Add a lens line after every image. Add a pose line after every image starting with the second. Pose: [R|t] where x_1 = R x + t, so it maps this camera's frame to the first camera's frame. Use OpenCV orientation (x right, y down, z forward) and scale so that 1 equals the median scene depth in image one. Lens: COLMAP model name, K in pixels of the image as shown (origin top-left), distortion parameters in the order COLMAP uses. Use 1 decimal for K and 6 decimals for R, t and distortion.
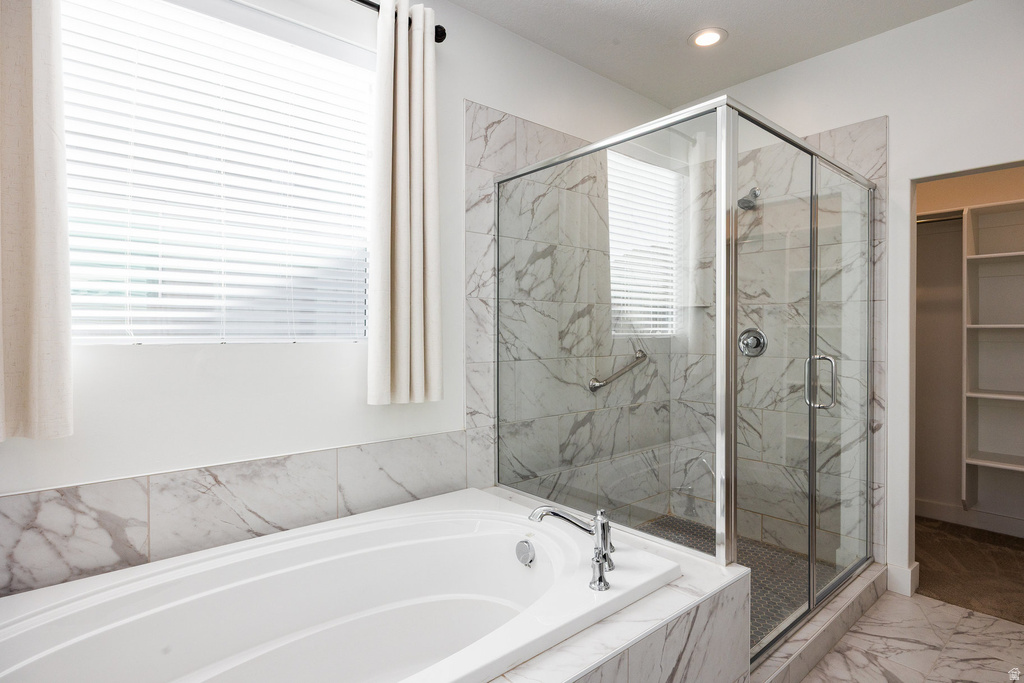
lens RADIAL K [[535.6, 0, 511.0], [0, 535.6, 332.4], [0, 0, 1]] dist [-0.008675, 0.000656]
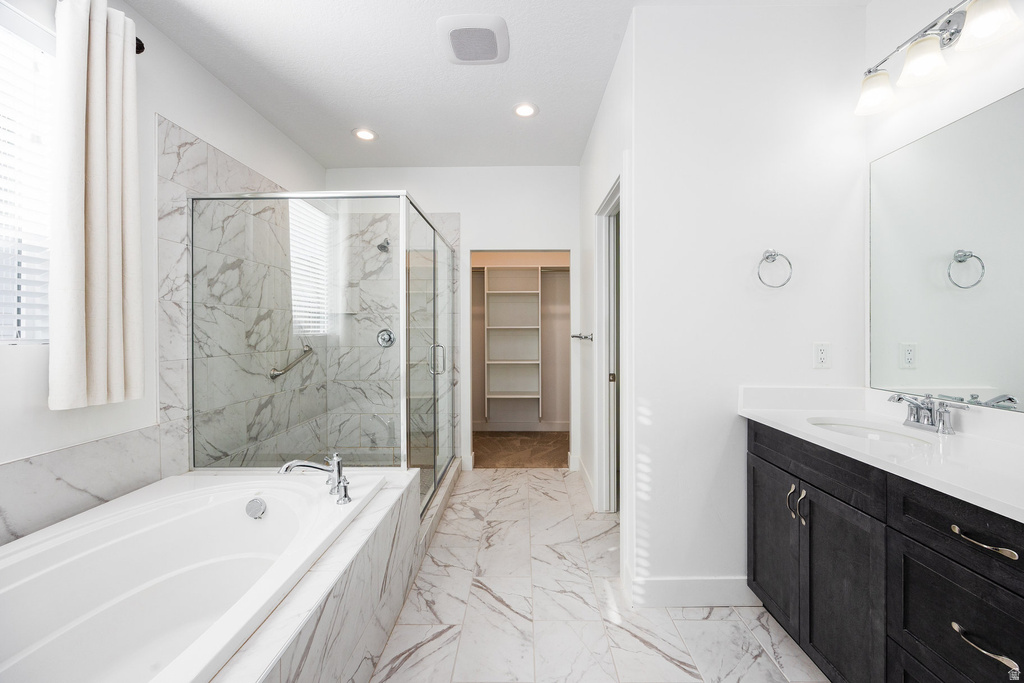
lens RADIAL K [[394.9, 0, 523.5], [0, 394.9, 329.8], [0, 0, 1]] dist [-0.002254, -0.000408]
pose [[0.652770, -0.003318, 0.757549, -0.194654], [0.007422, 0.999970, -0.002015, 0.000773], [-0.757520, 0.006938, 0.652776, -0.057645]]
